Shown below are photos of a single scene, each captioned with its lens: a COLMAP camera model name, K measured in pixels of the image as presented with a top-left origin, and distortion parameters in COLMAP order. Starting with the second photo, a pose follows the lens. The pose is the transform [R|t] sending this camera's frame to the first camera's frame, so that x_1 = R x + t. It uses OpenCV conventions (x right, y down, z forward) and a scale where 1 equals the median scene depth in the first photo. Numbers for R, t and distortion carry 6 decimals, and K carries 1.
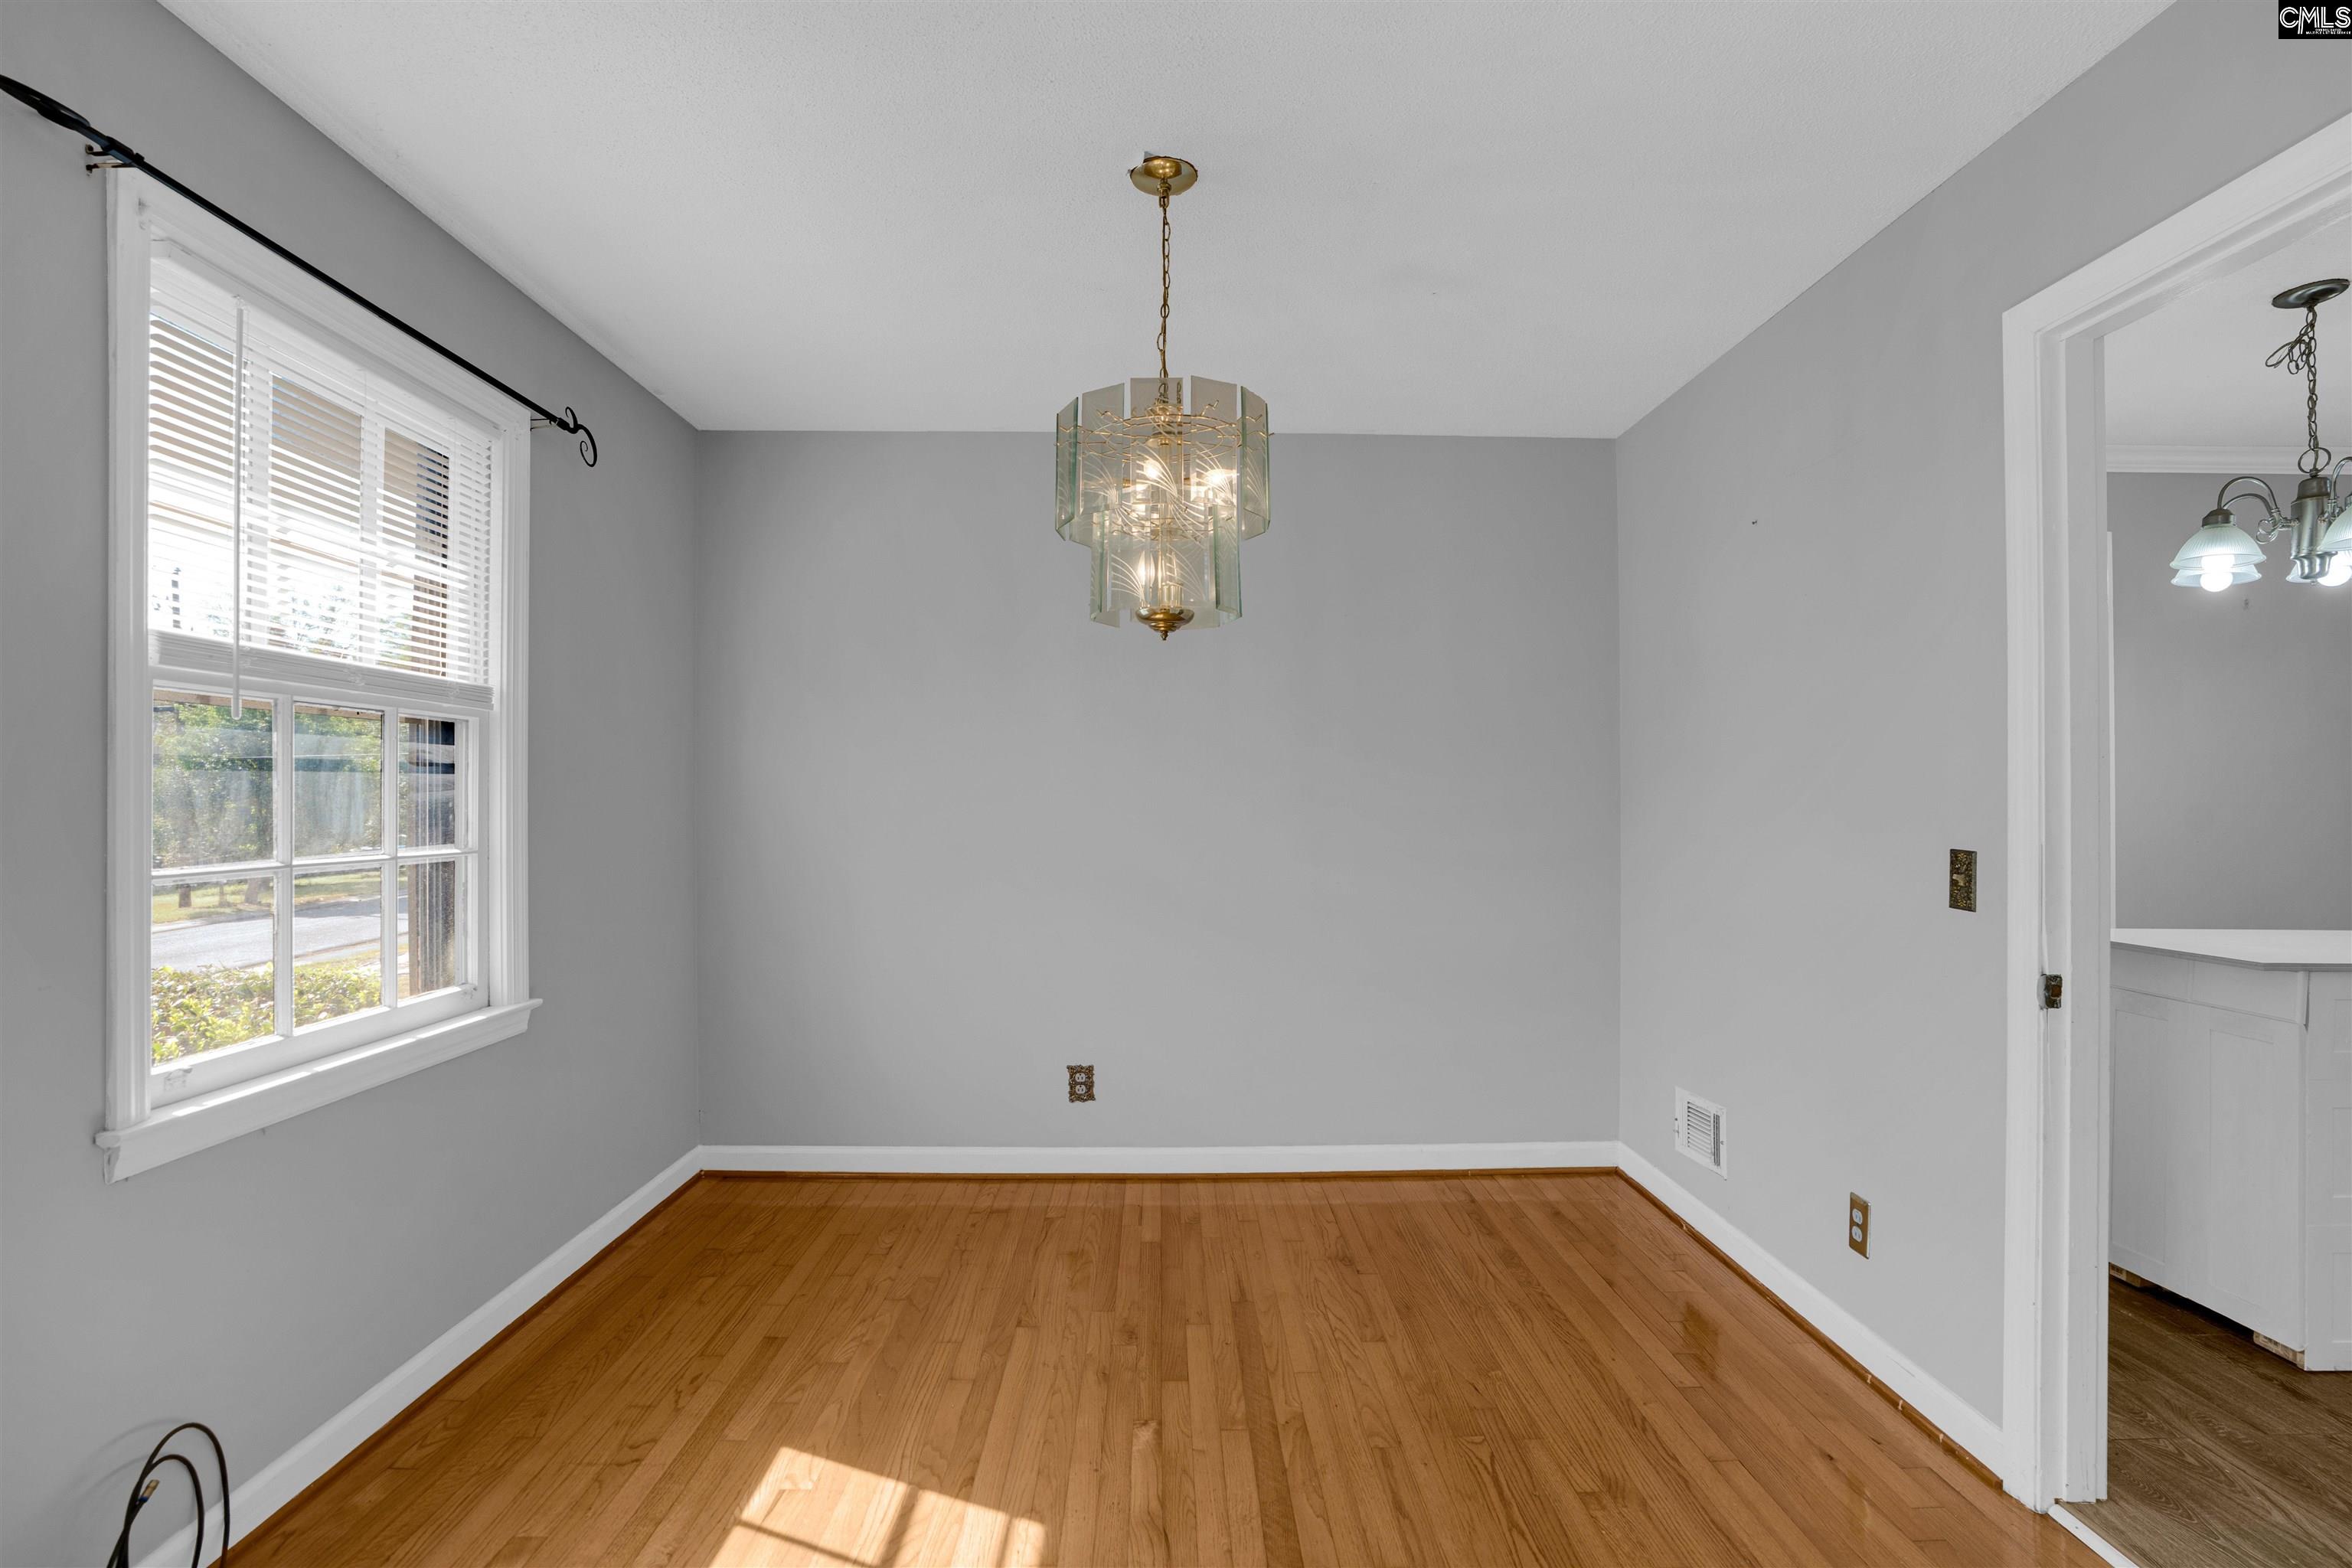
lens RADIAL K [[1102.6, 0, 1171.1], [0, 1102.6, 789.5], [0, 0, 1]] dist [-0.048693, 0.014141]
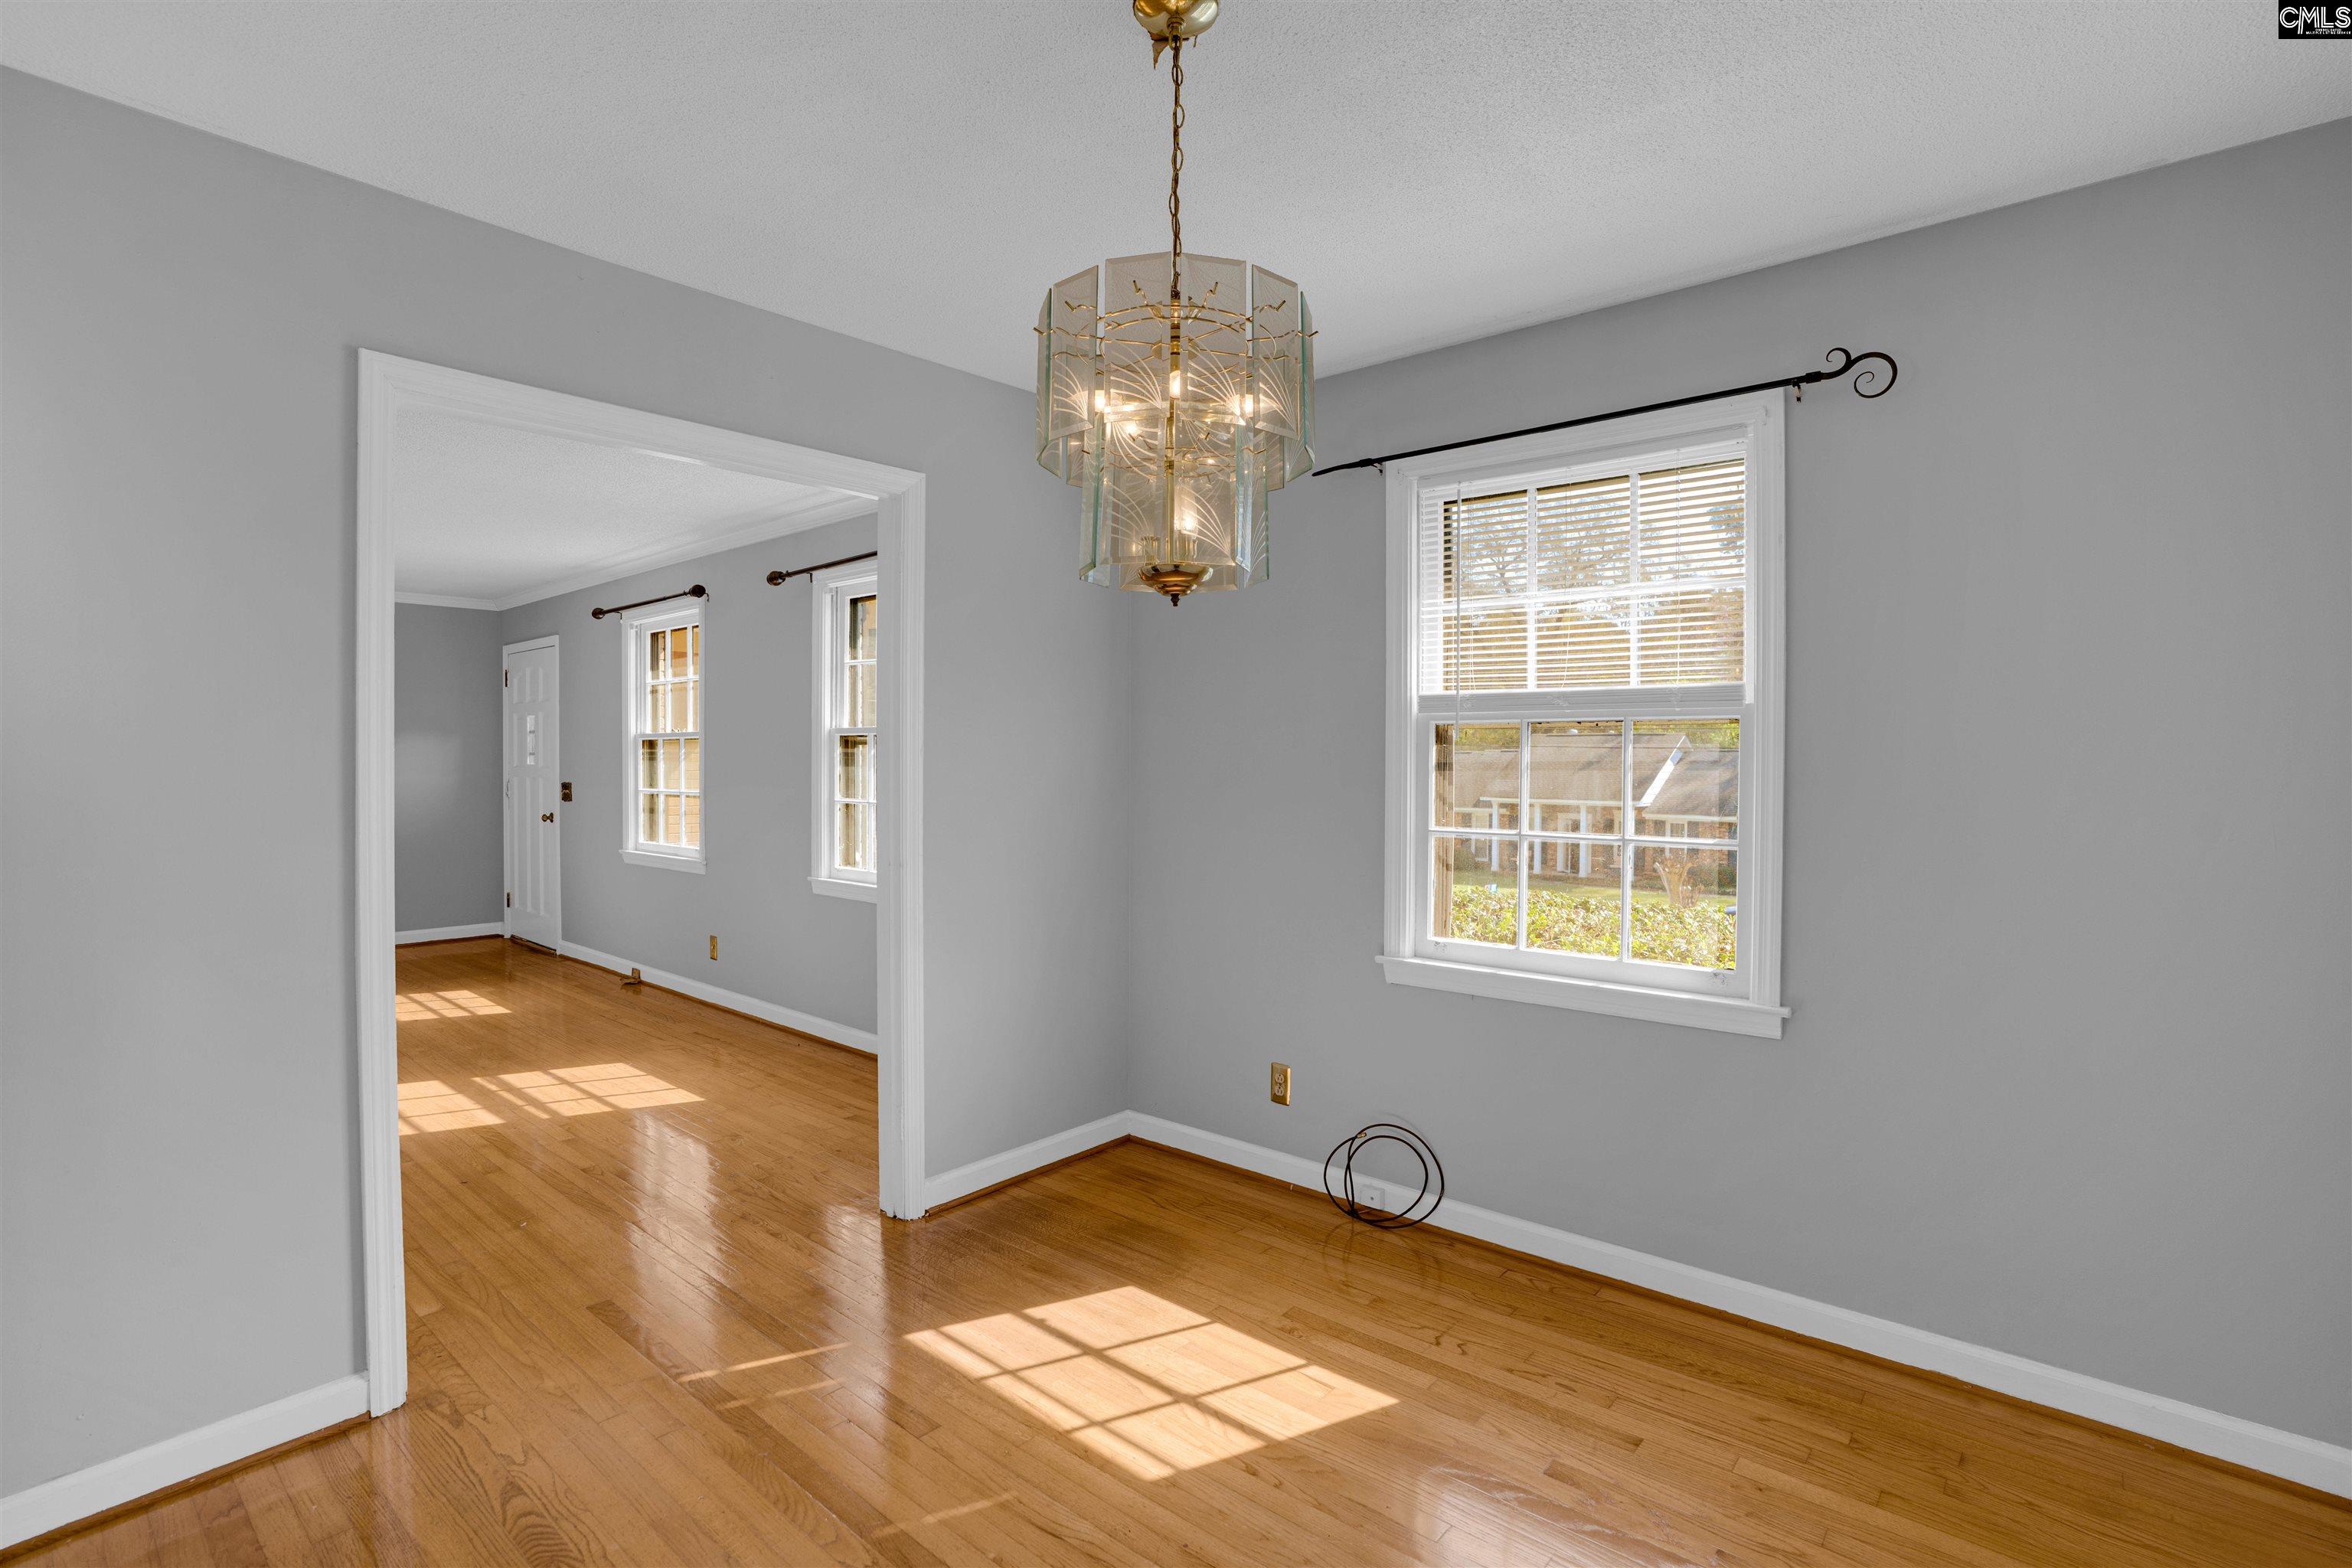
lens RADIAL K [[1129.7, 0, 1181.1], [0, 1129.7, 778.0], [0, 0, 1]] dist [-0.065551, 0.028605]
pose [[-0.664827, 0.012356, -0.746895, 0.619094], [0.004312, 0.999910, 0.012704, -0.028026], [0.746984, 0.005225, -0.664821, 1.616197]]
